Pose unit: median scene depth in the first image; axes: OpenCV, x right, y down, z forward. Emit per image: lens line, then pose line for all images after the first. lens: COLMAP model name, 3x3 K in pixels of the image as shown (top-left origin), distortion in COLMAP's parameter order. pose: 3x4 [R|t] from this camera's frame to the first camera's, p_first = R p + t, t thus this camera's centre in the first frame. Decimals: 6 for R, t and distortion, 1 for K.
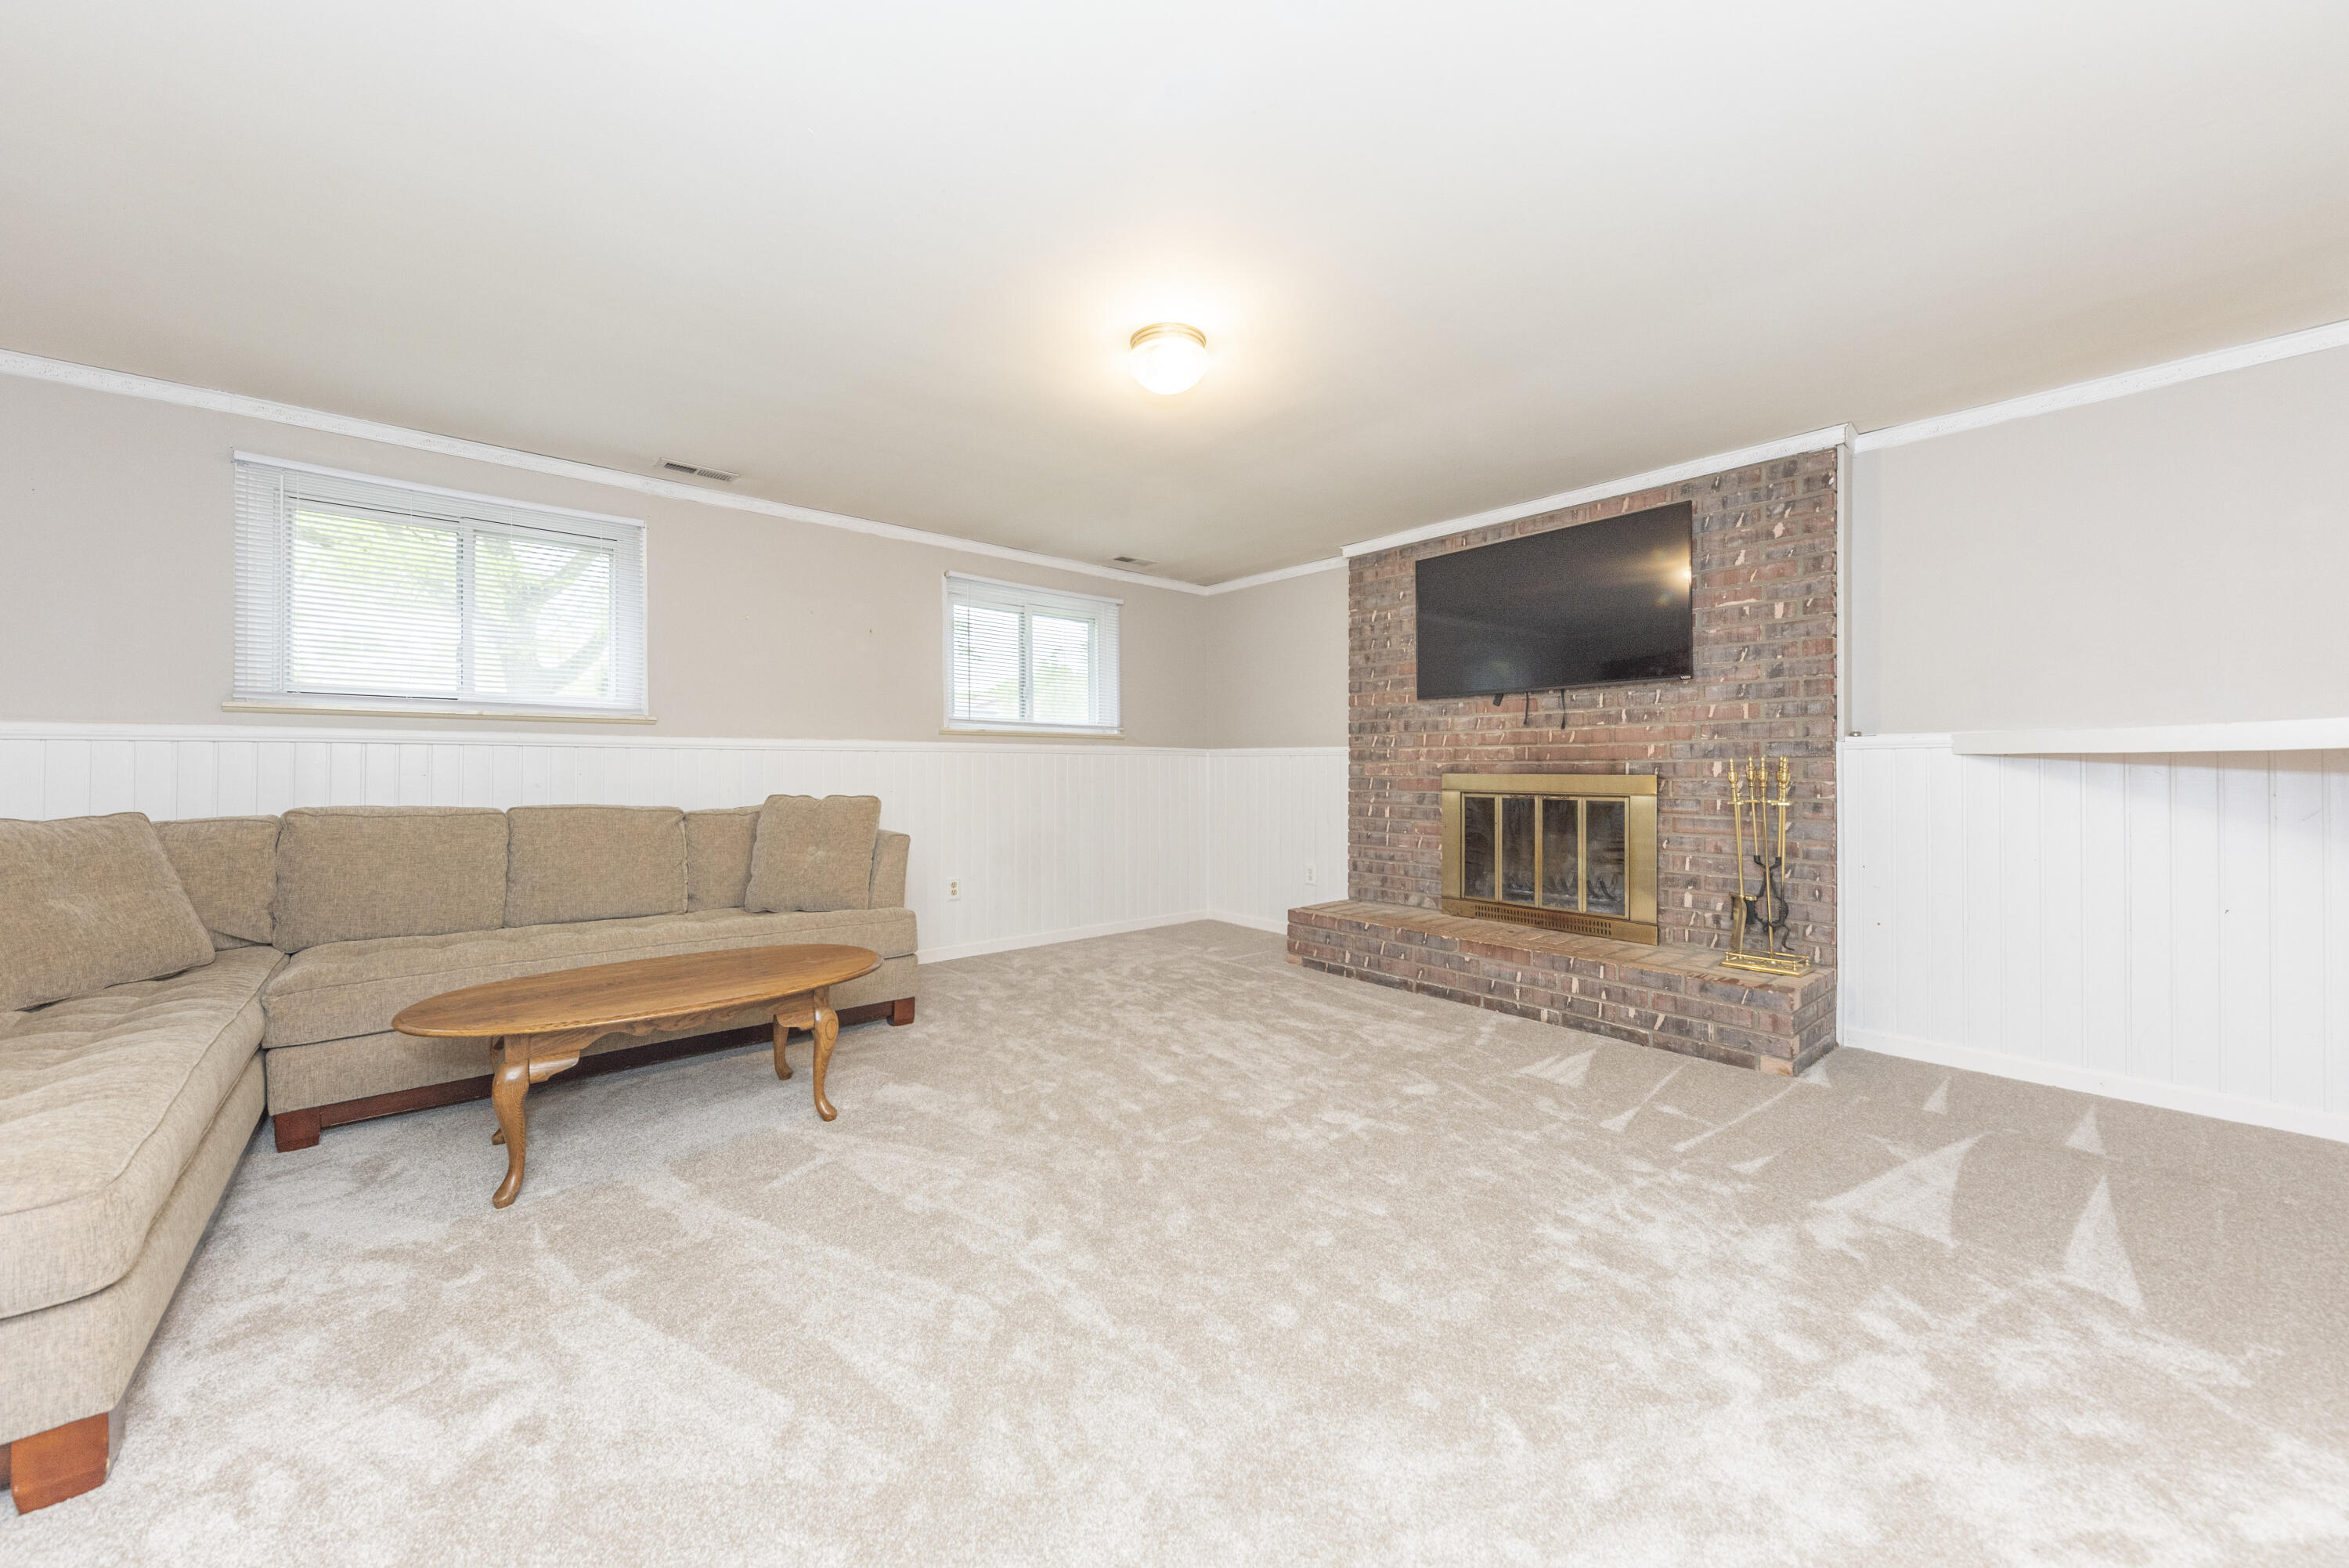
lens RADIAL K [[858.3, 0, 1135.5], [0, 858.3, 777.0], [0, 0, 1]] dist [0.015249, -0.007173]
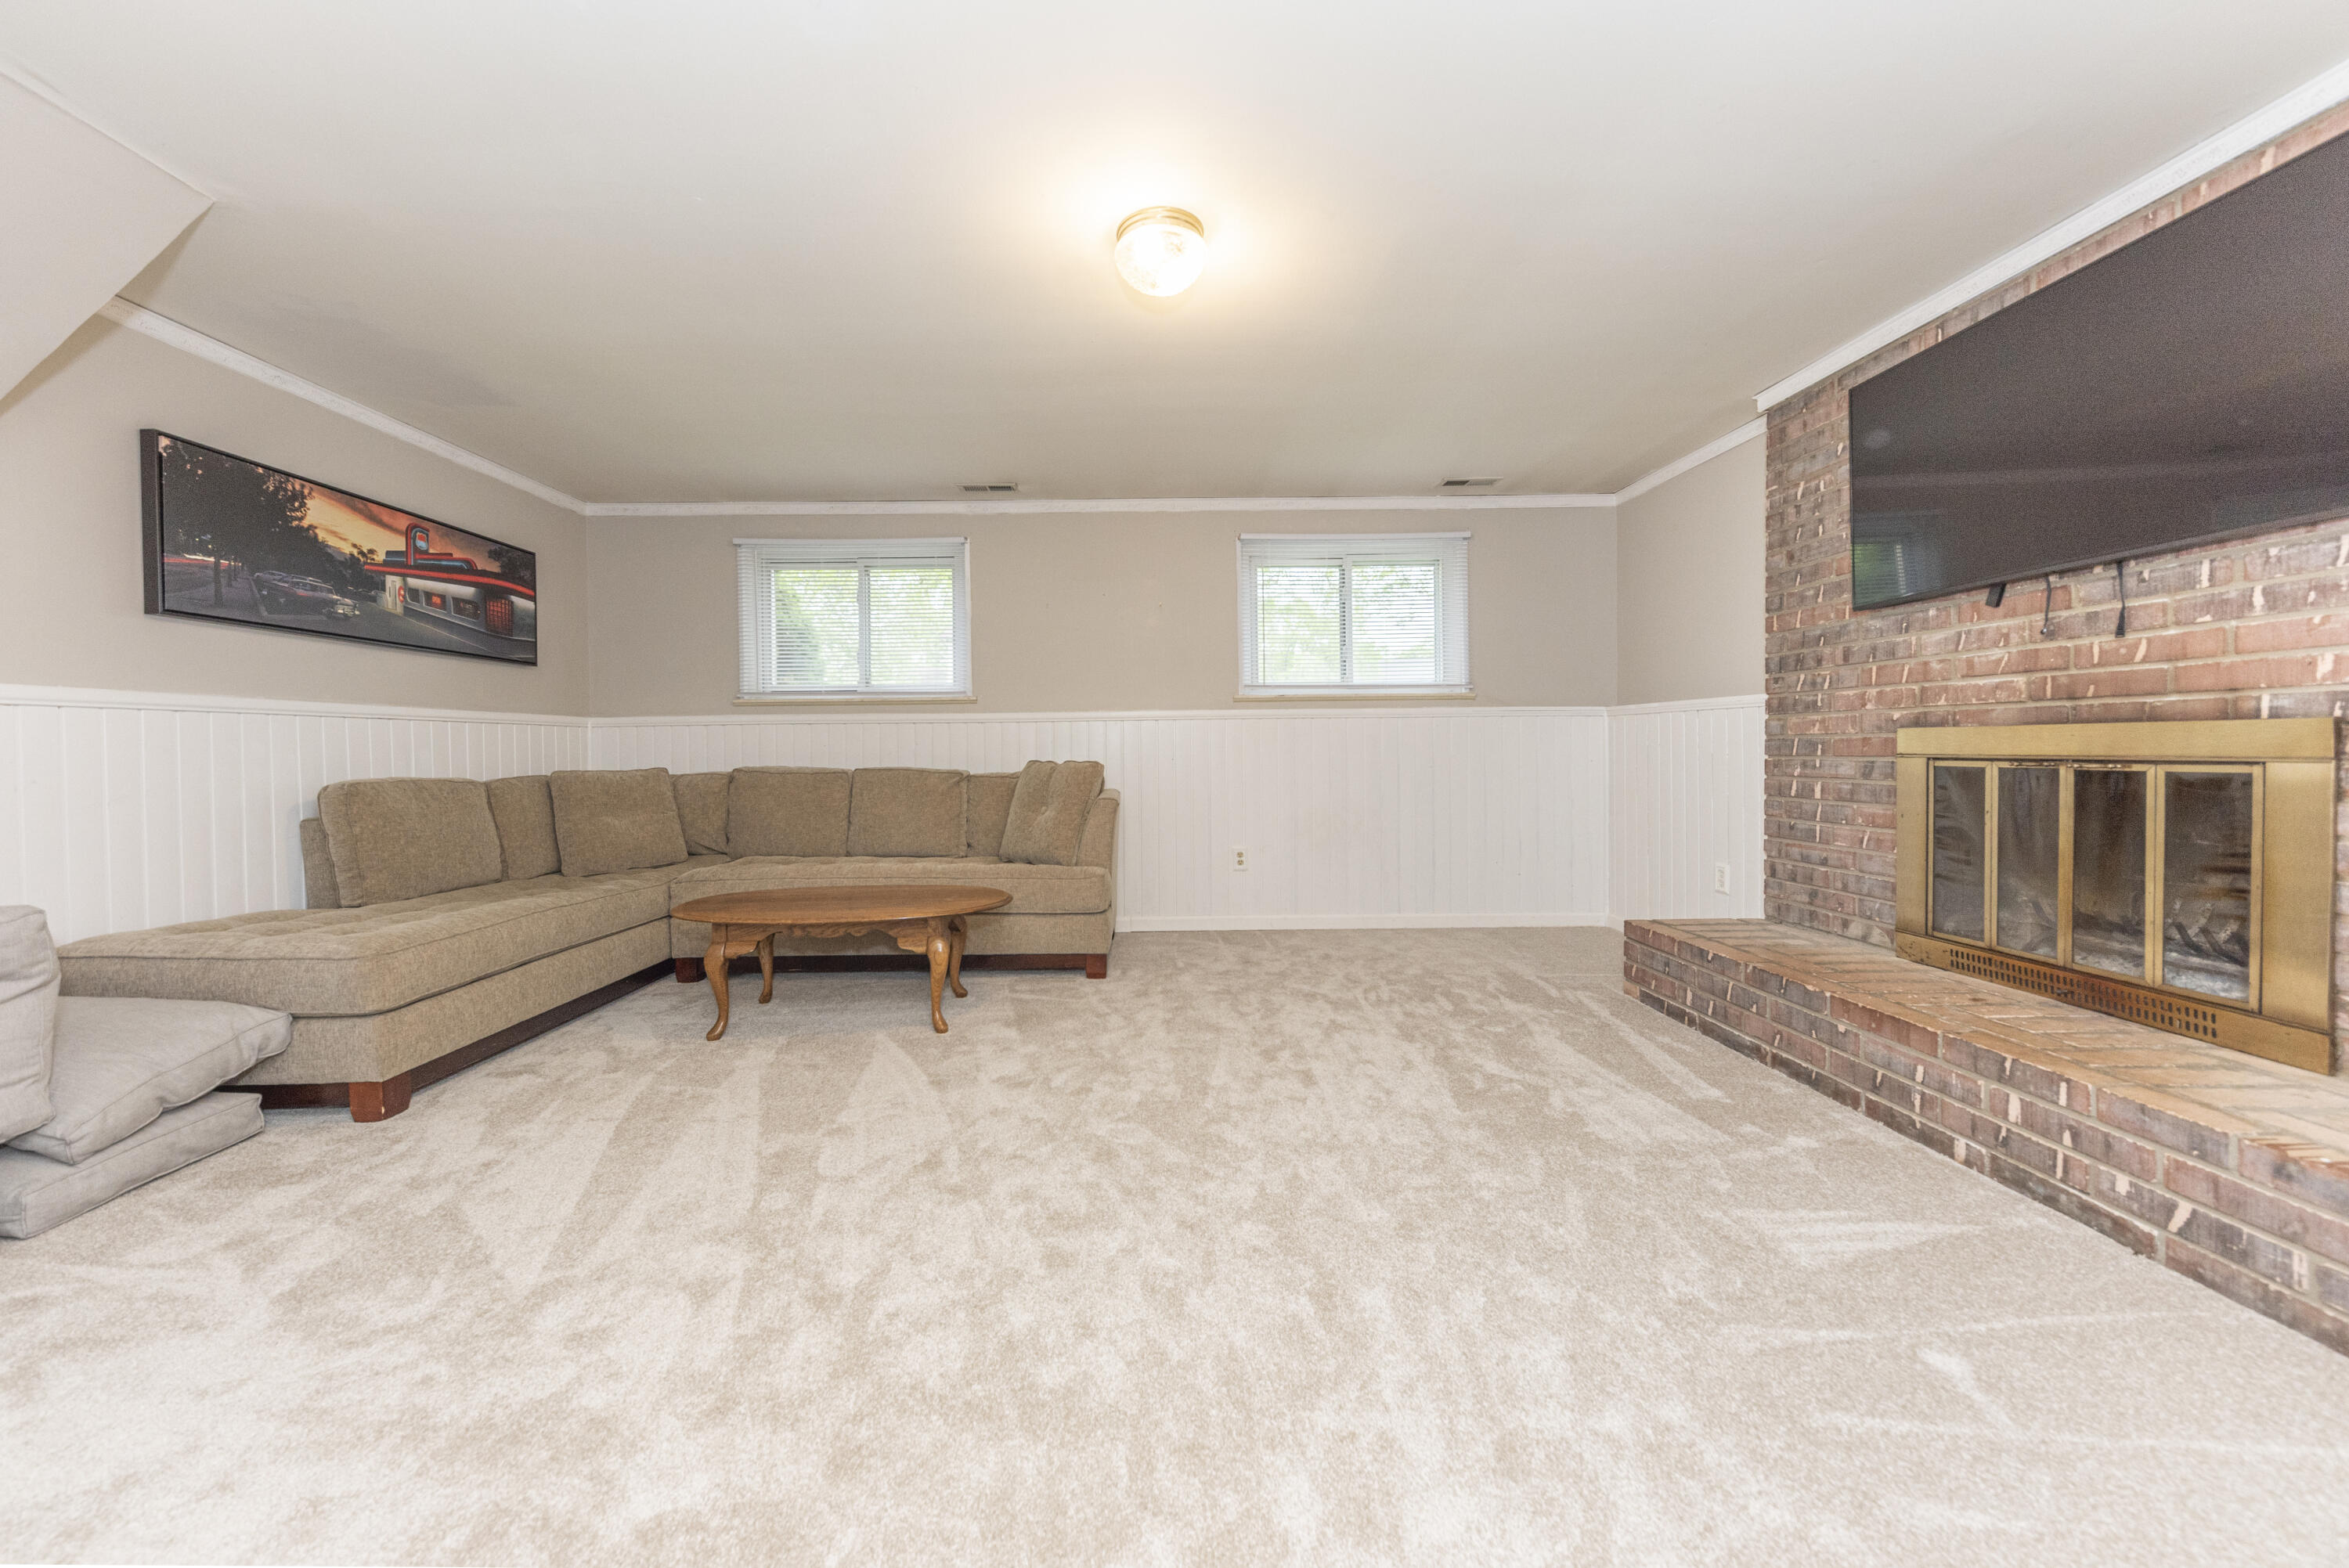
lens RADIAL K [[858.3, 0, 1135.5], [0, 858.3, 777.0], [0, 0, 1]] dist [0.015249, -0.007173]
pose [[0.762736, 0.011511, -0.646608, 0.392075], [0.004951, 0.999708, 0.023637, 0.015261], [0.646691, -0.021230, 0.762456, 0.206180]]
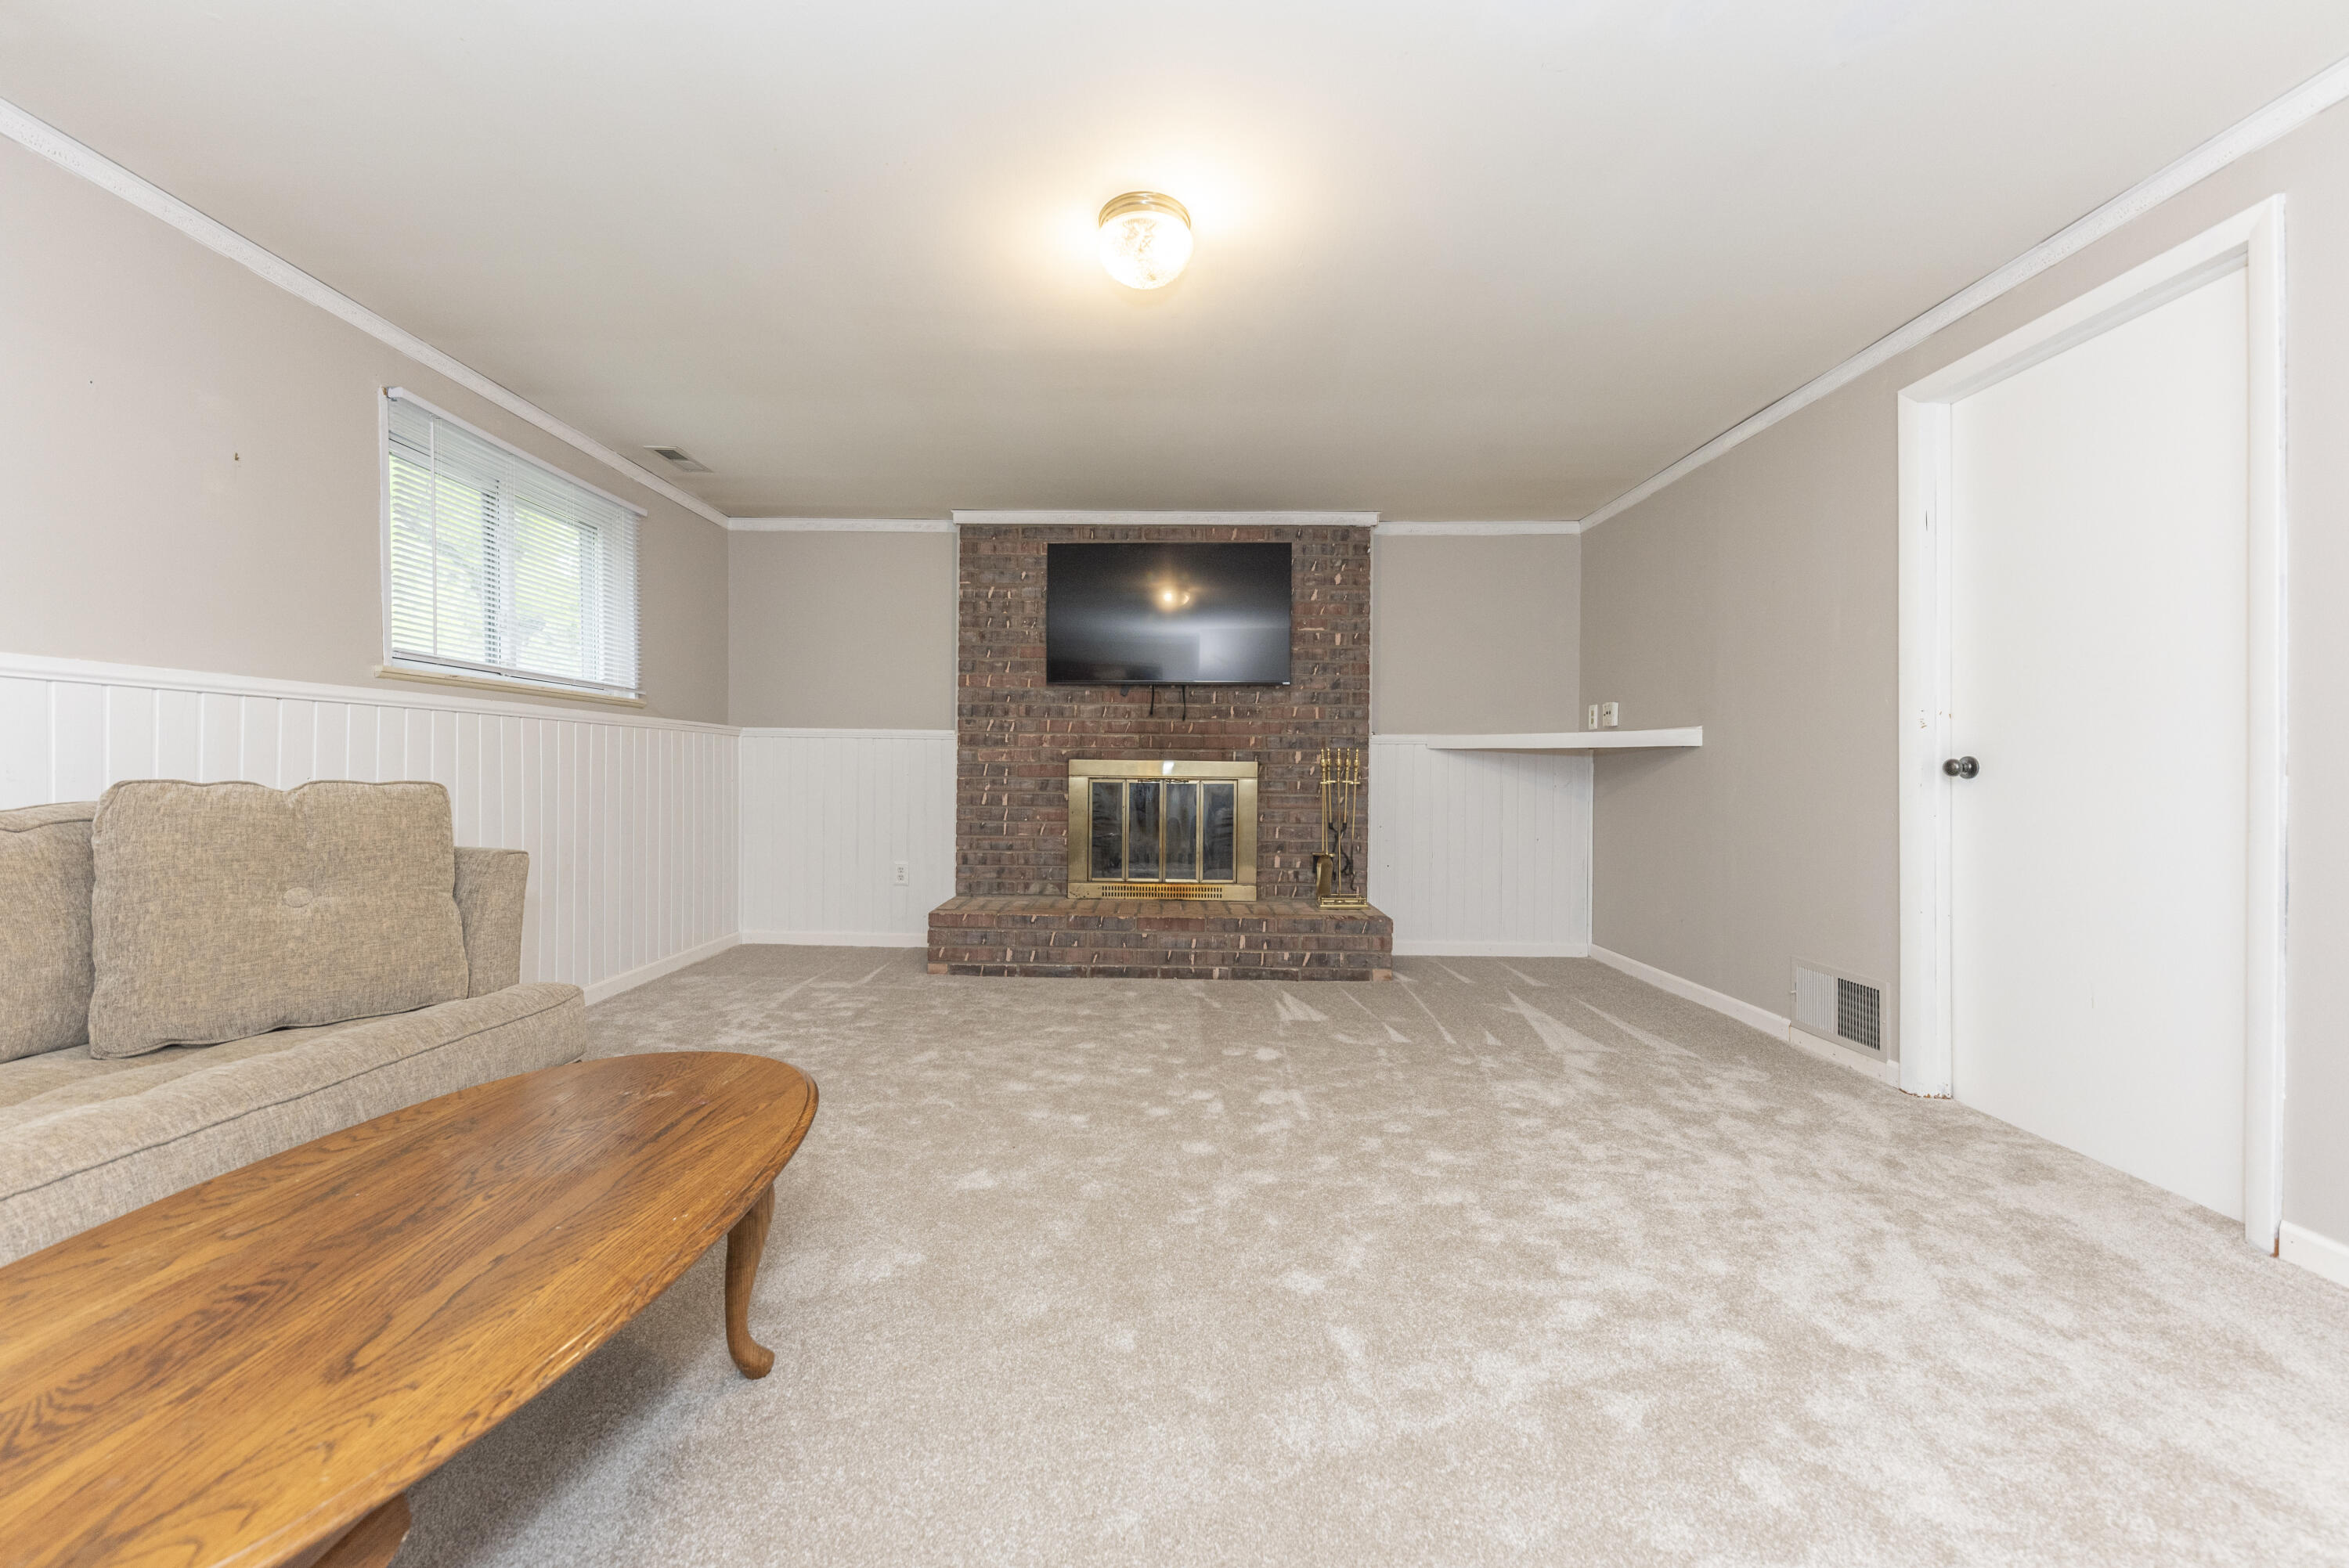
lens RADIAL K [[856.4, 0, 1168.4], [0, 856.4, 783.3], [0, 0, 1]] dist [-0.000329, 0.000032]
pose [[0.646999, -0.006072, 0.762467, -0.385143], [-0.001316, 0.999958, 0.009080, 0.016629], [-0.762490, -0.006879, 0.646963, 0.298462]]
